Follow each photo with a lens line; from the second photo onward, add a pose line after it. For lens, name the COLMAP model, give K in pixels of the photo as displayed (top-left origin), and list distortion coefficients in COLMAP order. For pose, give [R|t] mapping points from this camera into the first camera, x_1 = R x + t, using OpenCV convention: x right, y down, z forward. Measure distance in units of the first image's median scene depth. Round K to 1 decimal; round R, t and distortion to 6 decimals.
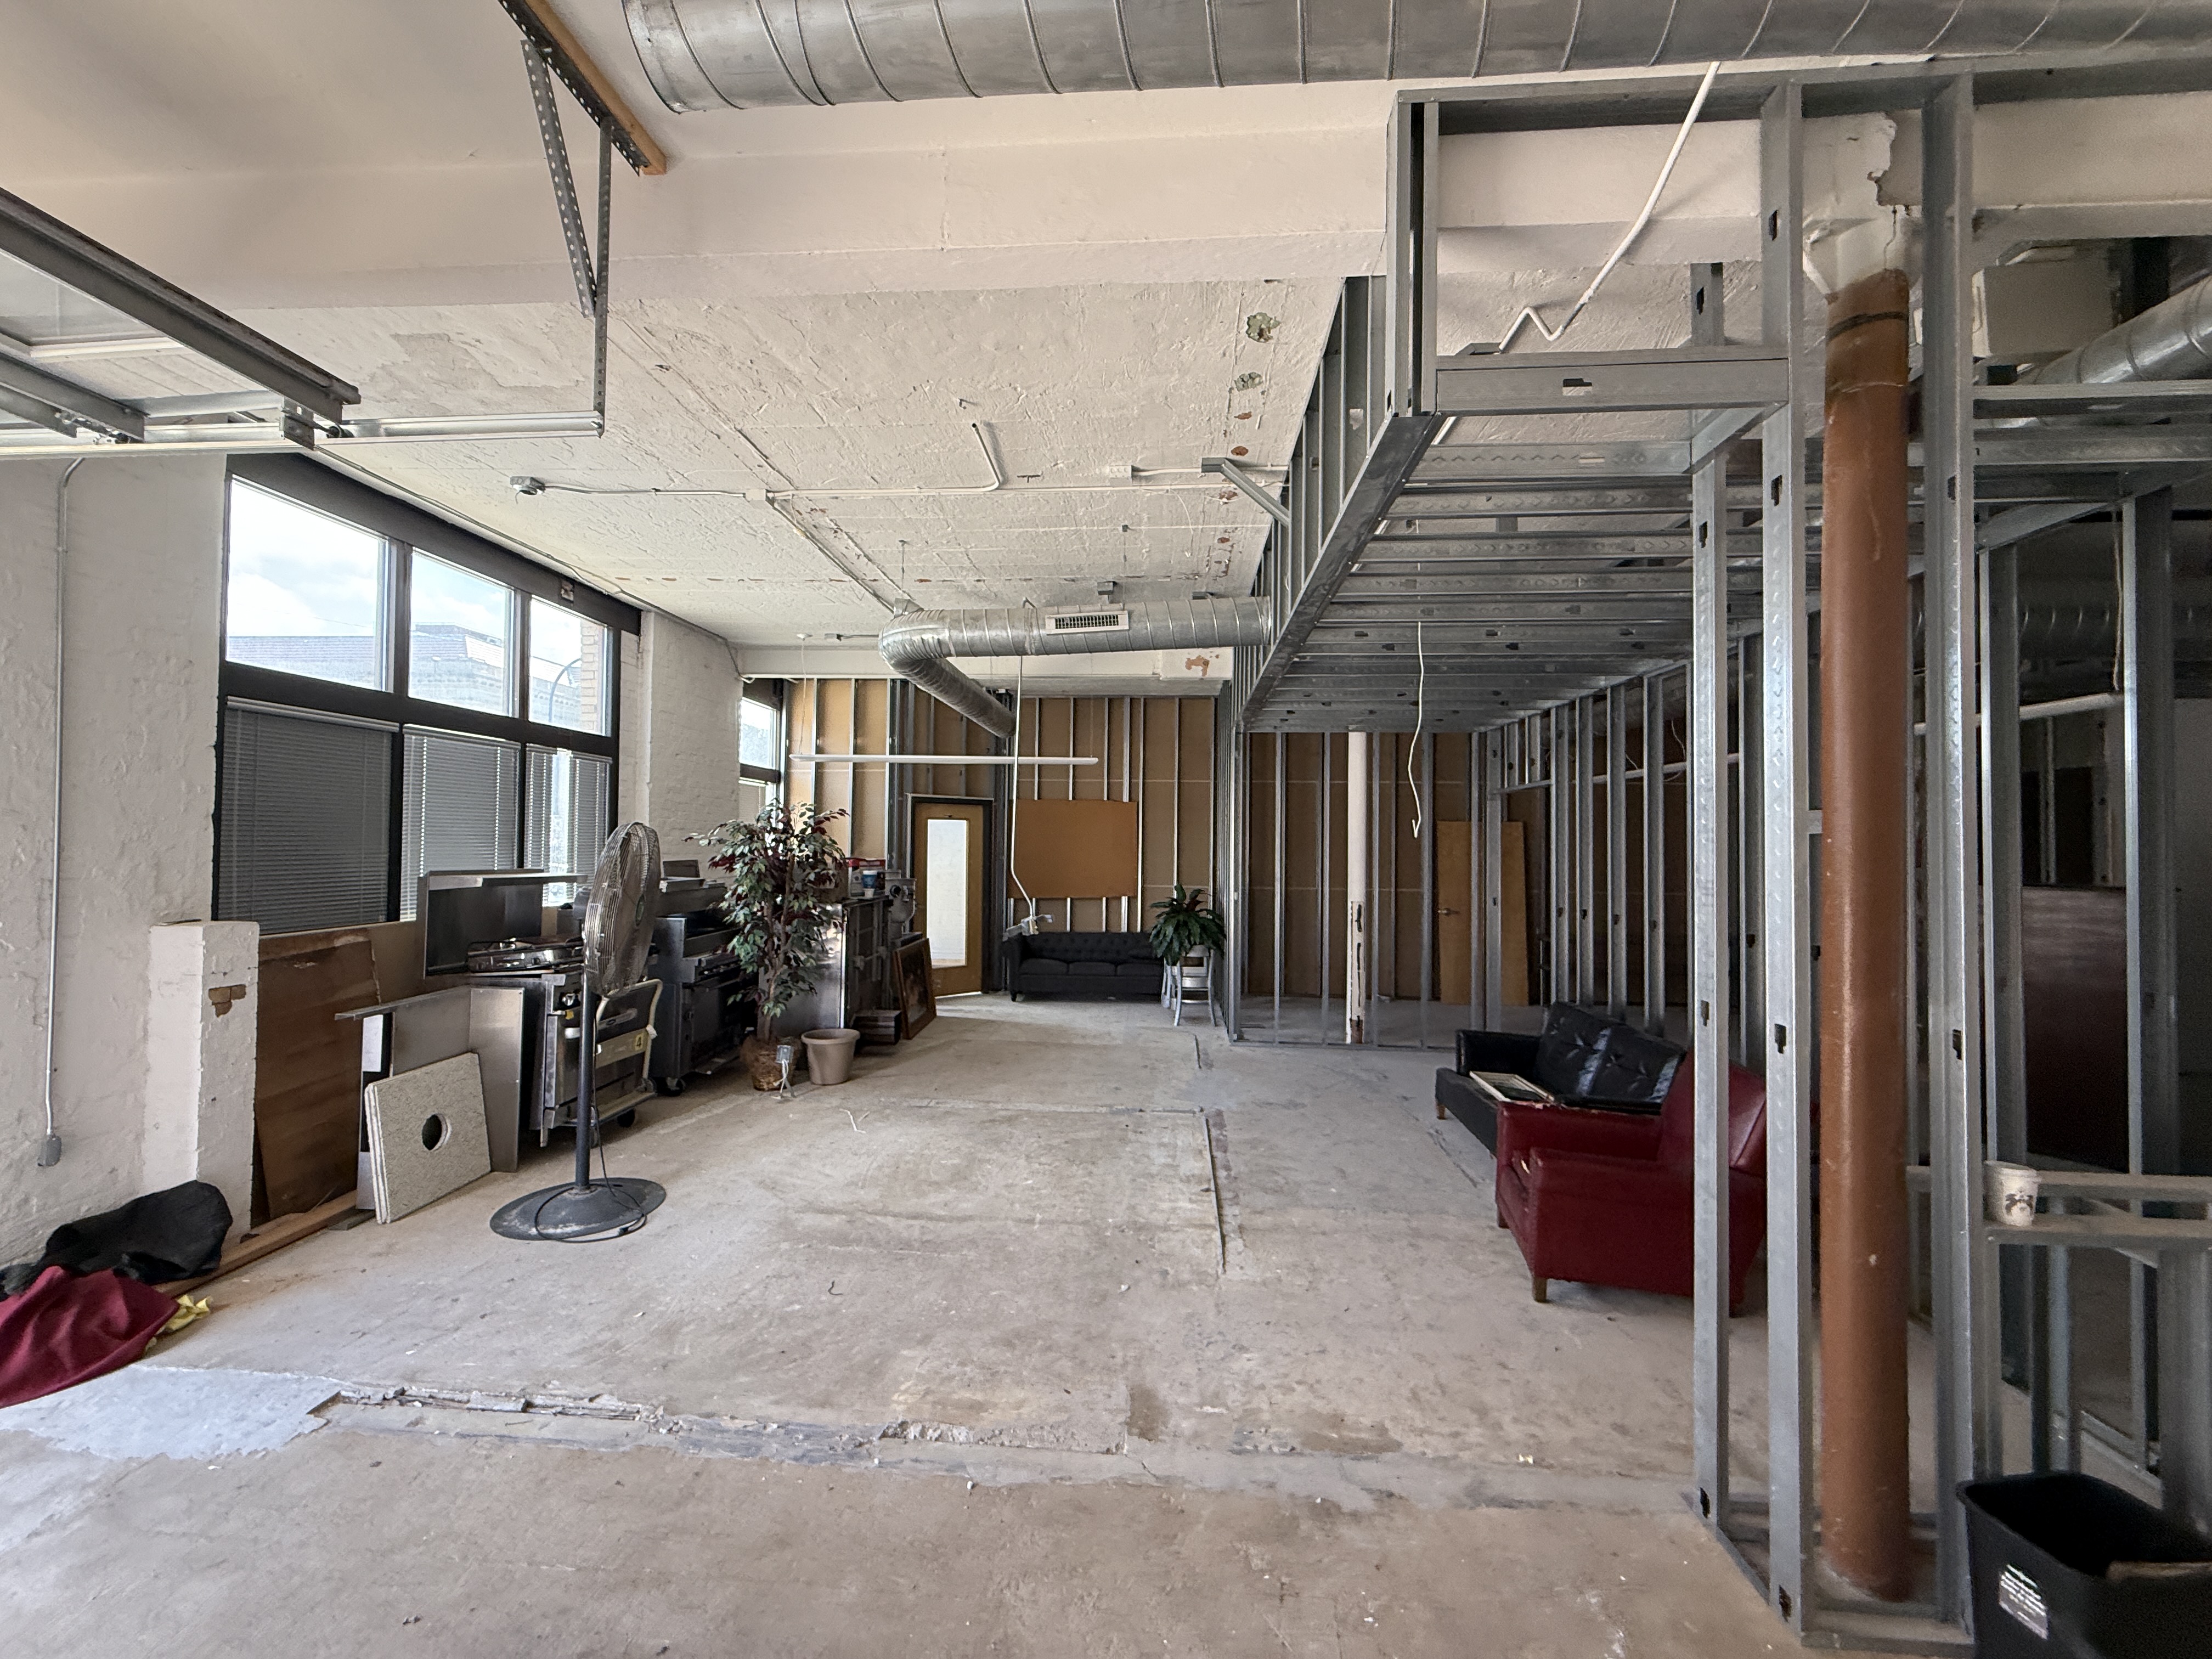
lens RADIAL K [[874.3, 0, 1097.1], [0, 874.3, 828.7], [0, 0, 1]] dist [0.001064, 0.000138]
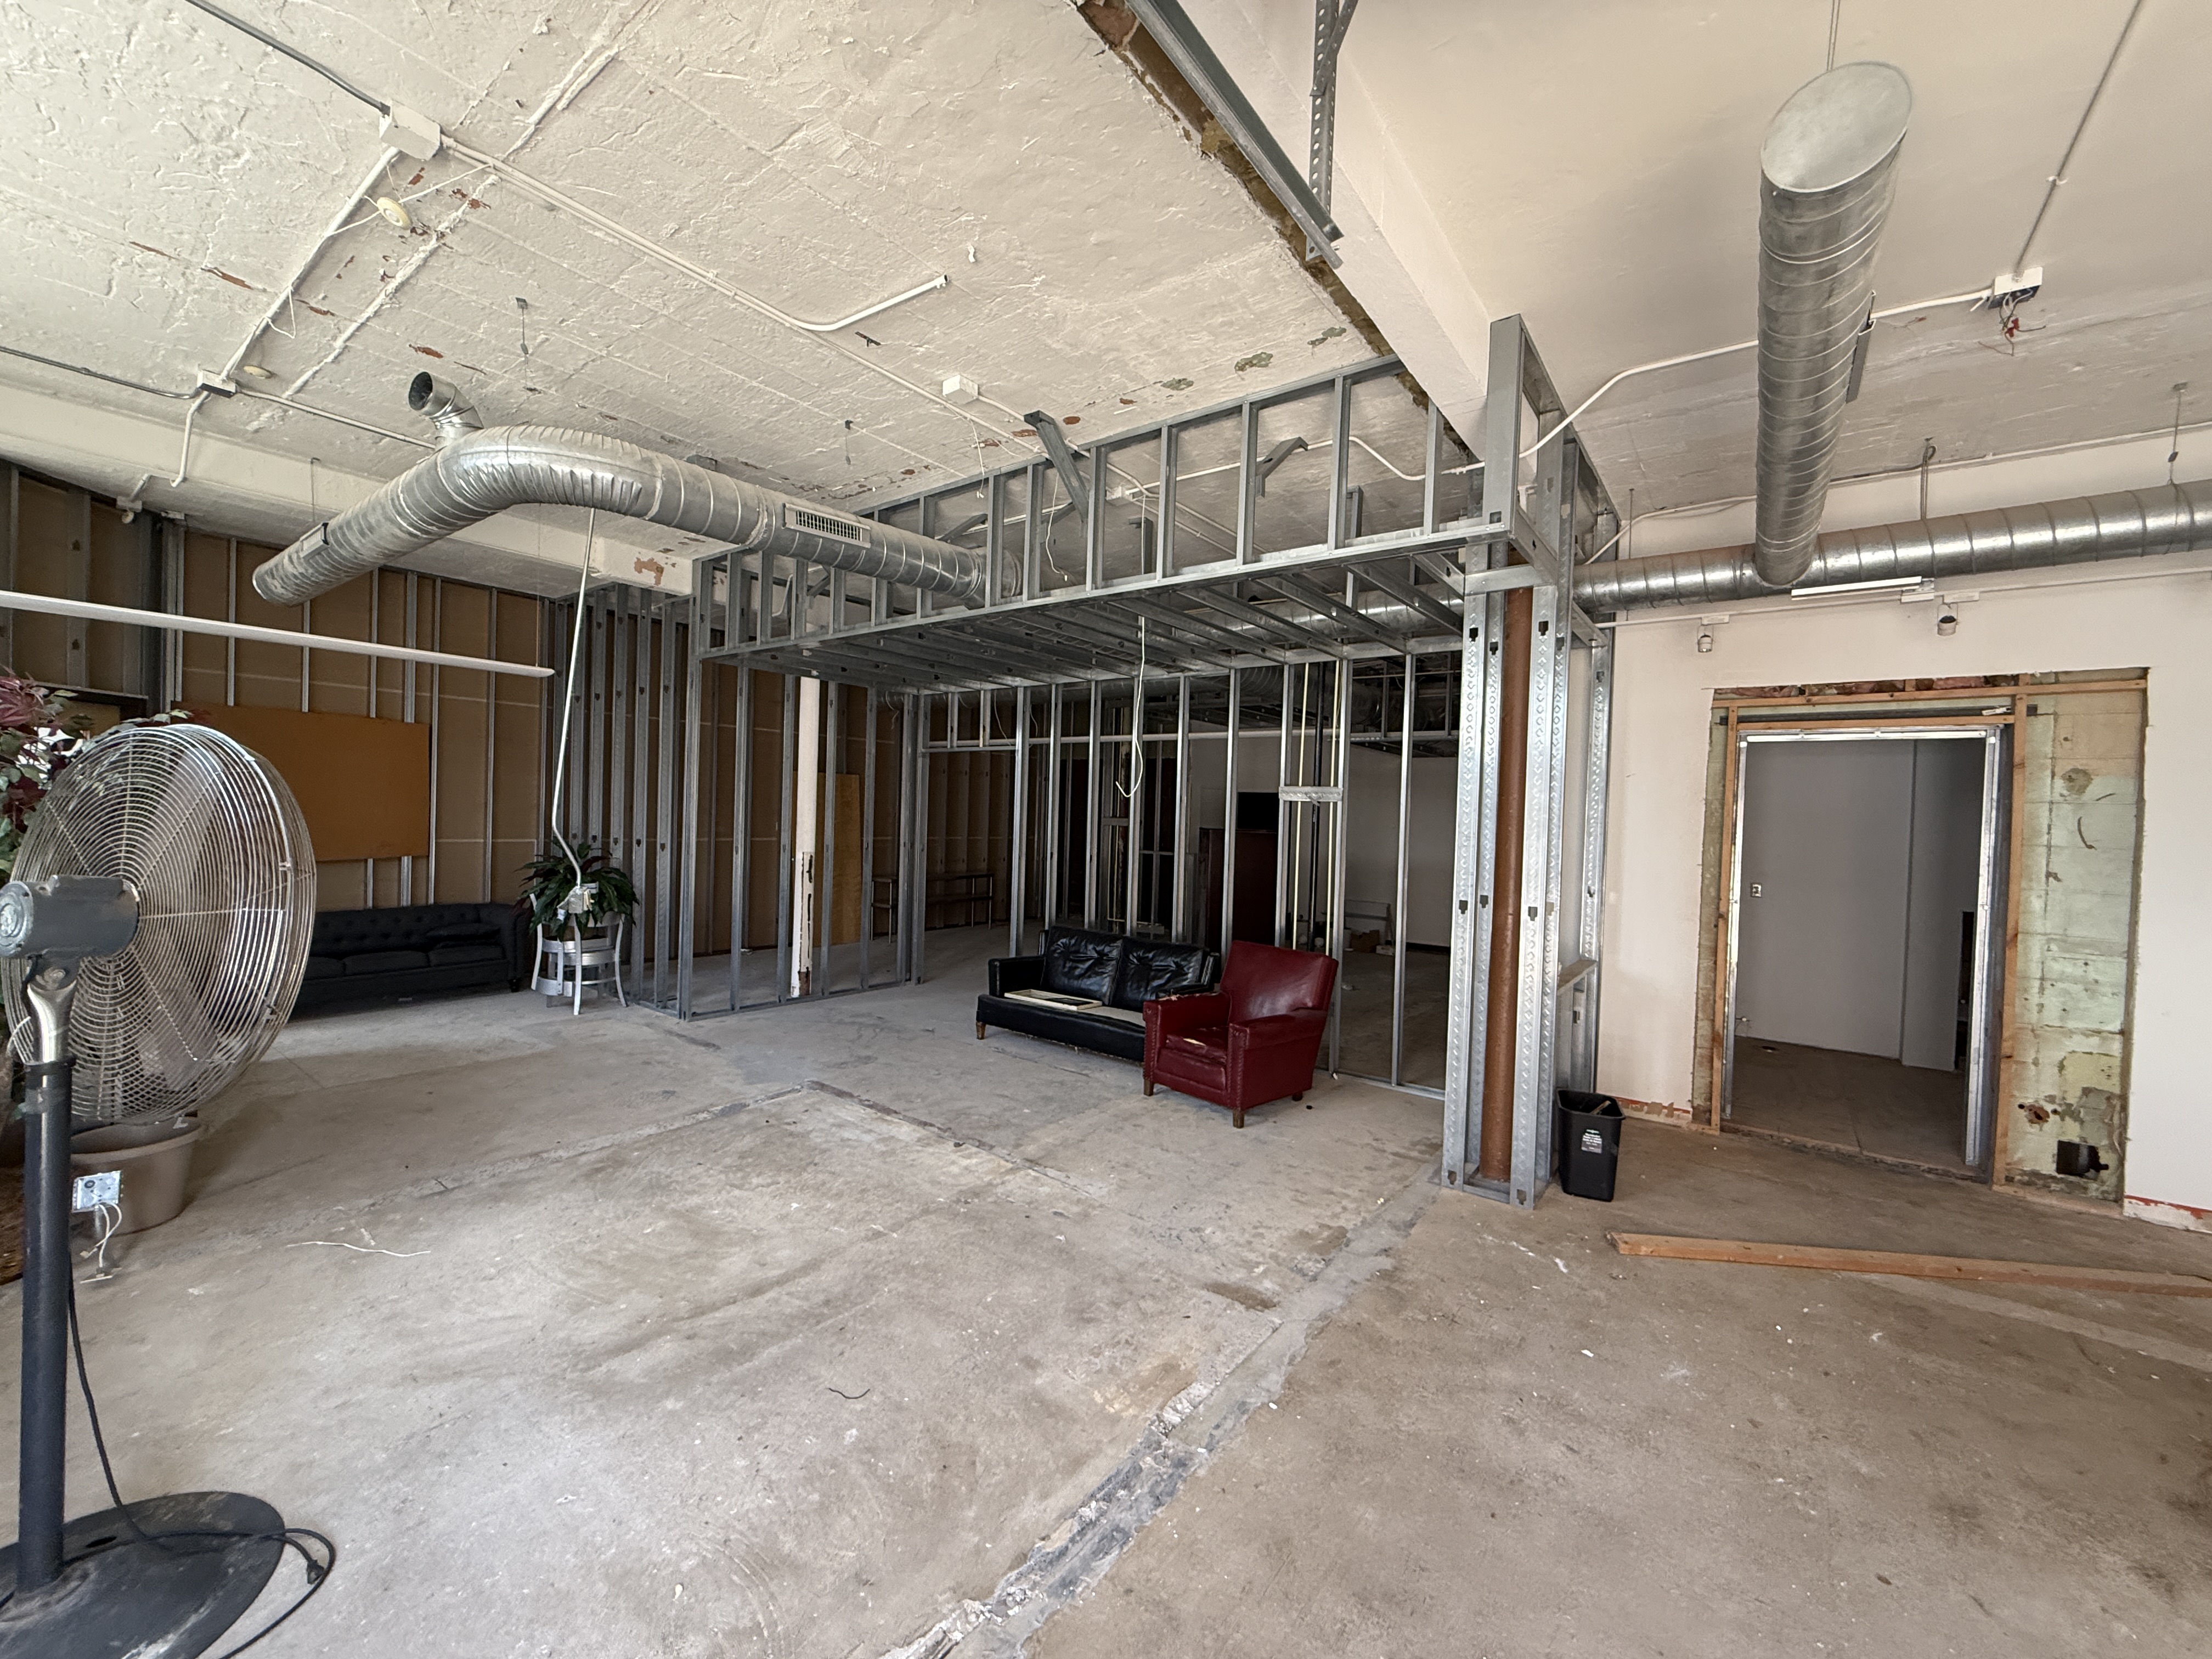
lens RADIAL K [[874.3, 0, 1102.5], [0, 874.3, 827.5], [0, 0, 1]] dist [0.001064, 0.000138]
pose [[0.545890, -0.008755, 0.837811, -0.625936], [-0.043037, 0.998332, 0.038473, 0.007011], [-0.836751, -0.057059, 0.544603, 0.344936]]
